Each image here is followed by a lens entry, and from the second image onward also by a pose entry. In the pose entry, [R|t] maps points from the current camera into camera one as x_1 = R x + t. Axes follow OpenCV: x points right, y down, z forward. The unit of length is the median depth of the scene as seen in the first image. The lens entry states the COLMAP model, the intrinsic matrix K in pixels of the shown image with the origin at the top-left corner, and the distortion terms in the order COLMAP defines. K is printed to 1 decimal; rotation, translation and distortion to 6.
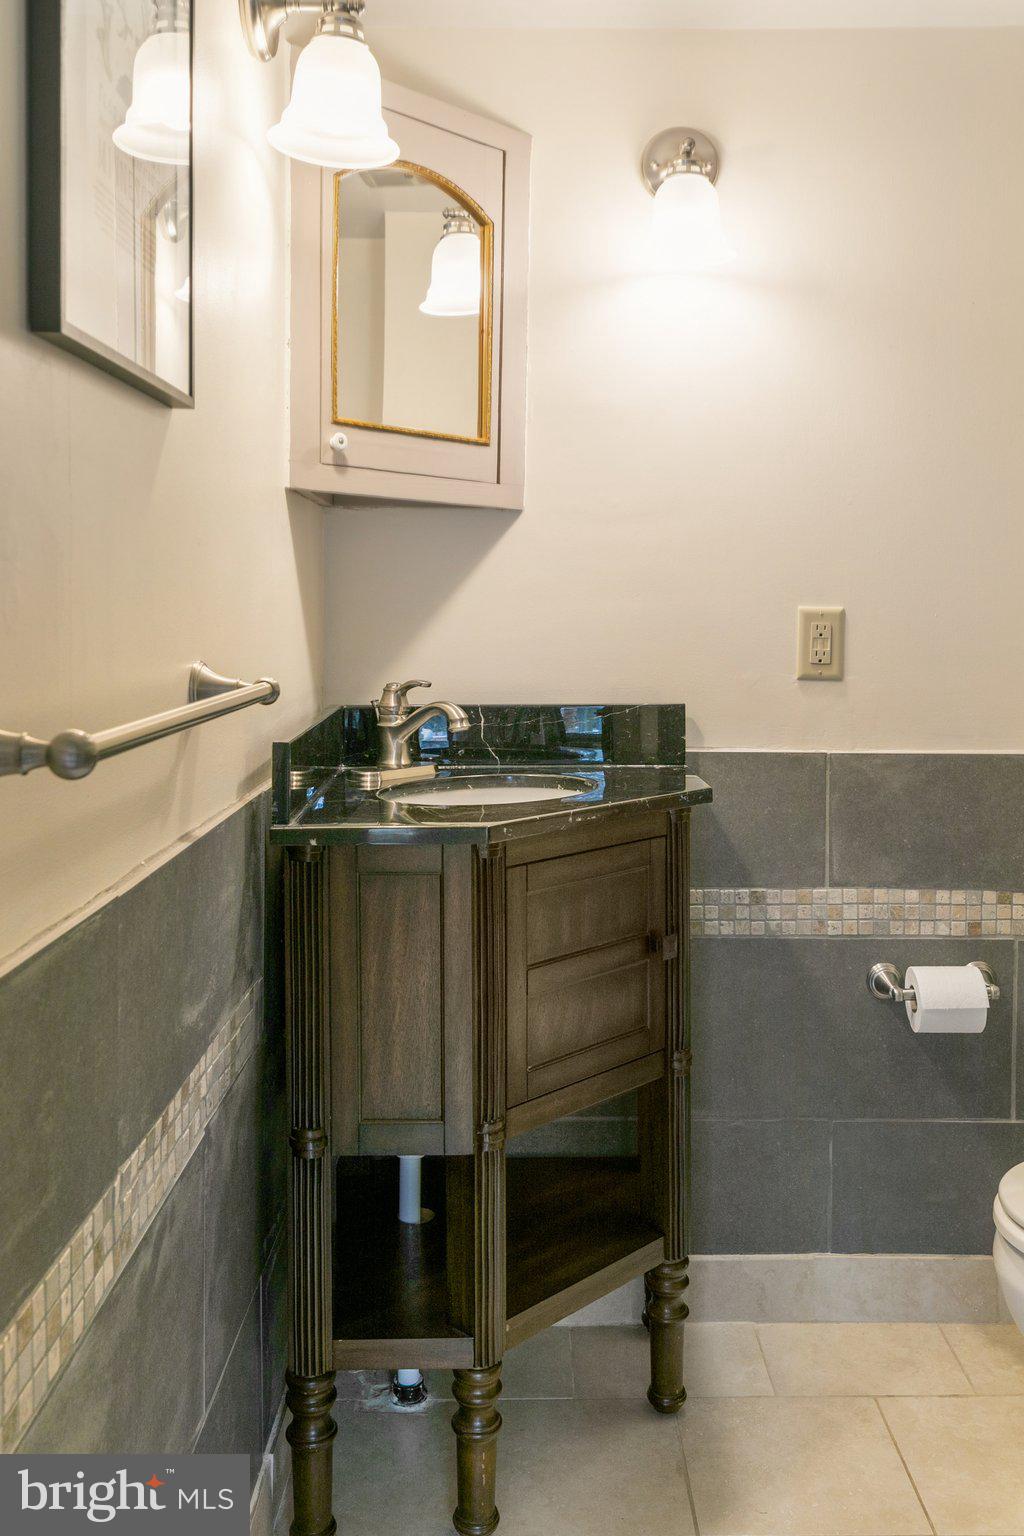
lens RADIAL K [[1607.7, 0, 512.0], [0, 1607.7, 768.0], [0, 0, 1]] dist [0.007639, -0.013123]
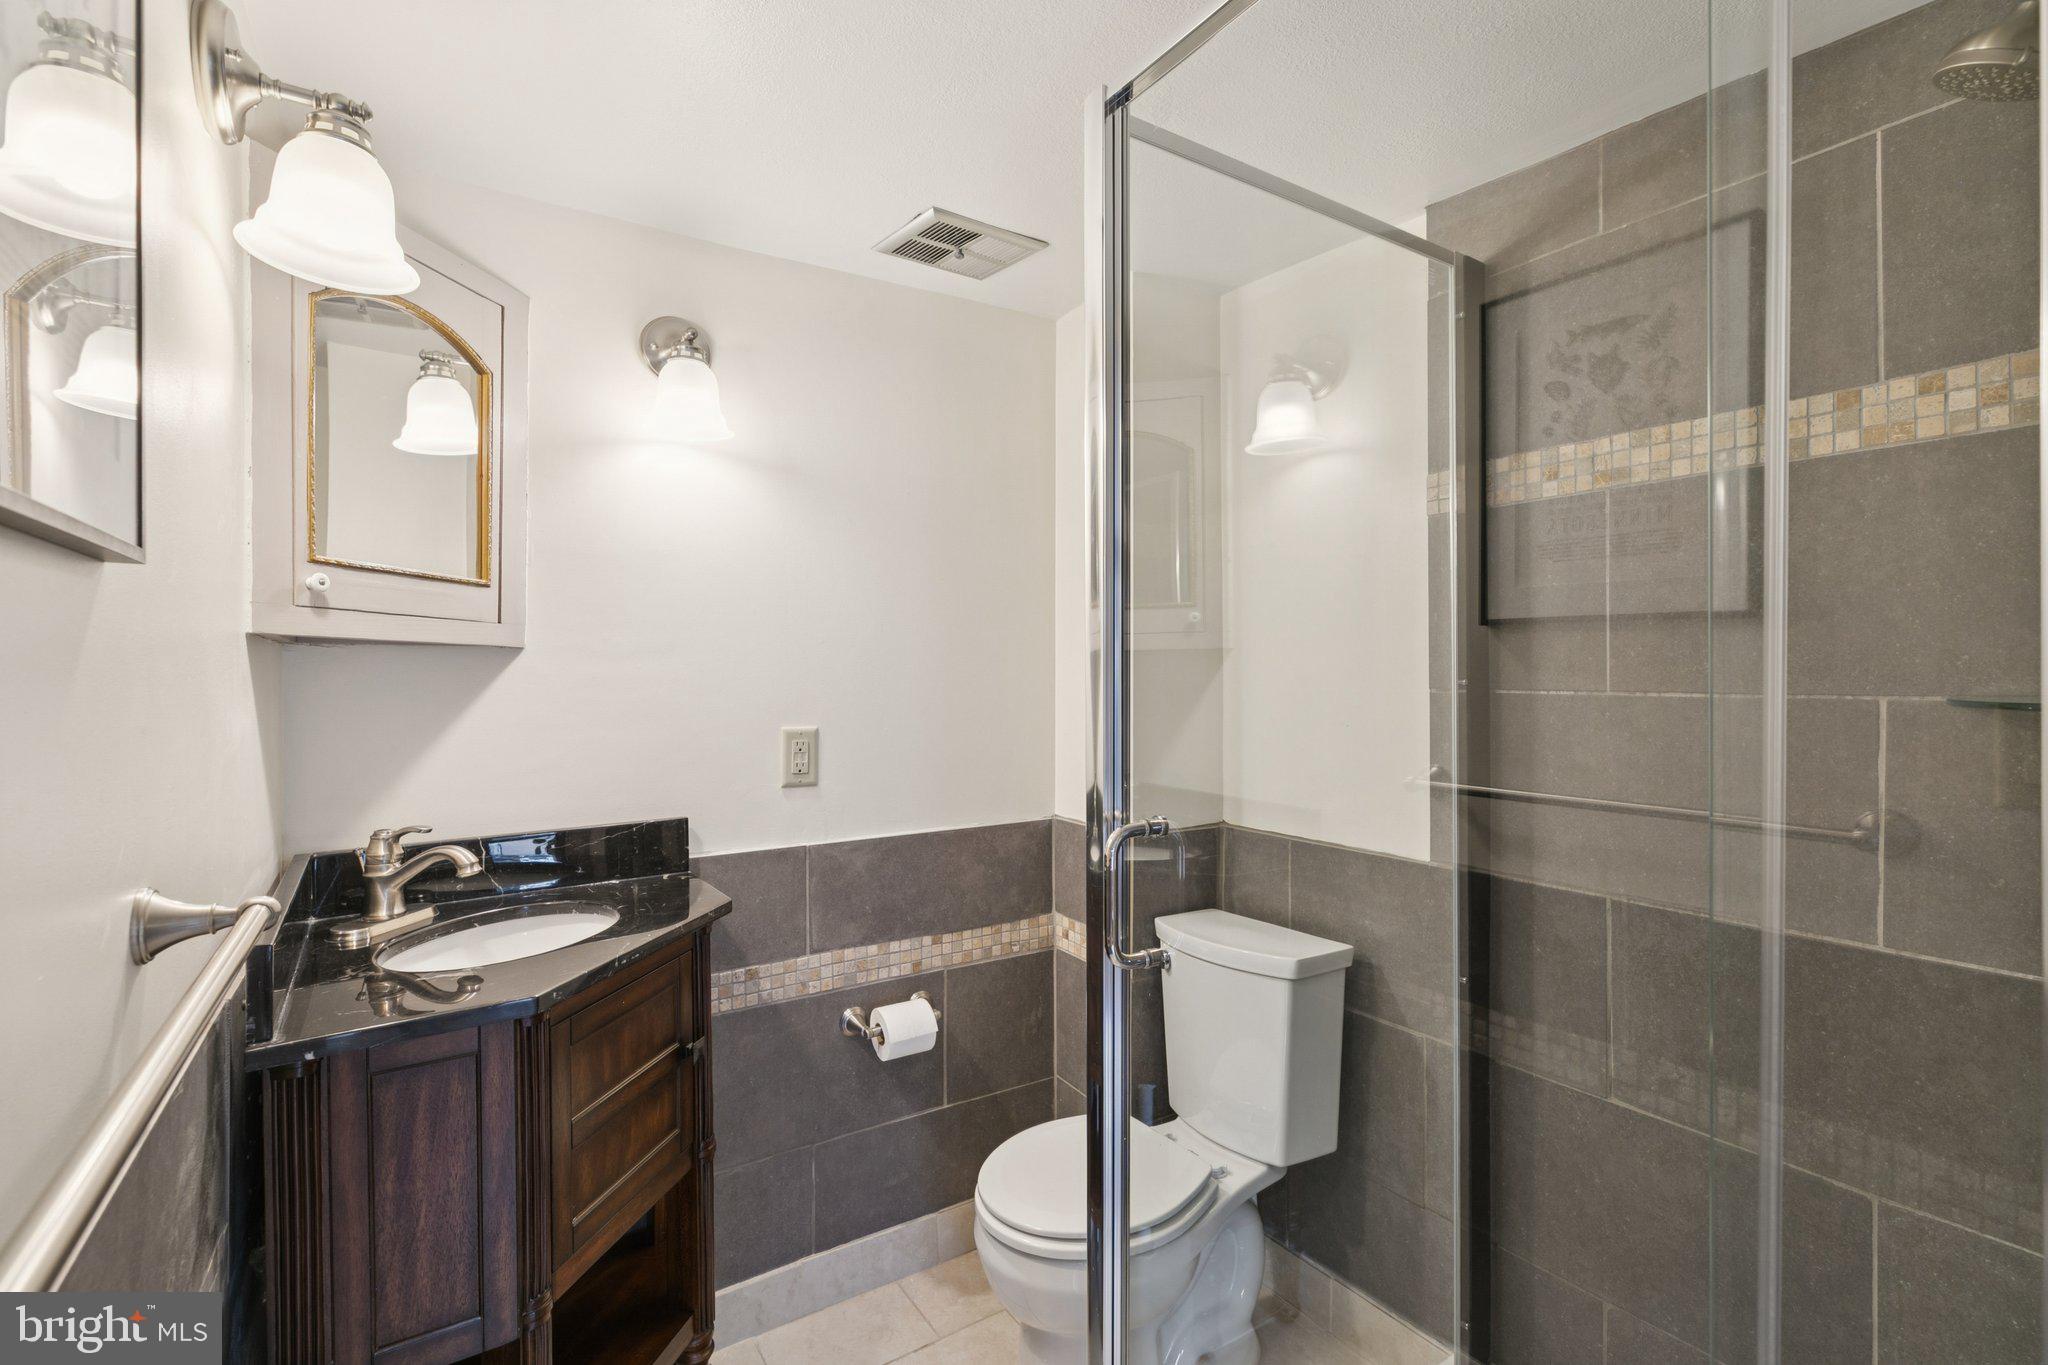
lens RADIAL K [[975.7, 0, 1024.0], [0, 975.7, 682.5], [0, 0, 1]] dist [0.002709, -0.000717]
pose [[0.819044, -0.020520, 0.573363, -0.092743], [0.055265, 0.997535, -0.043246, -0.094181], [-0.571062, 0.067107, 0.818159, 0.302971]]
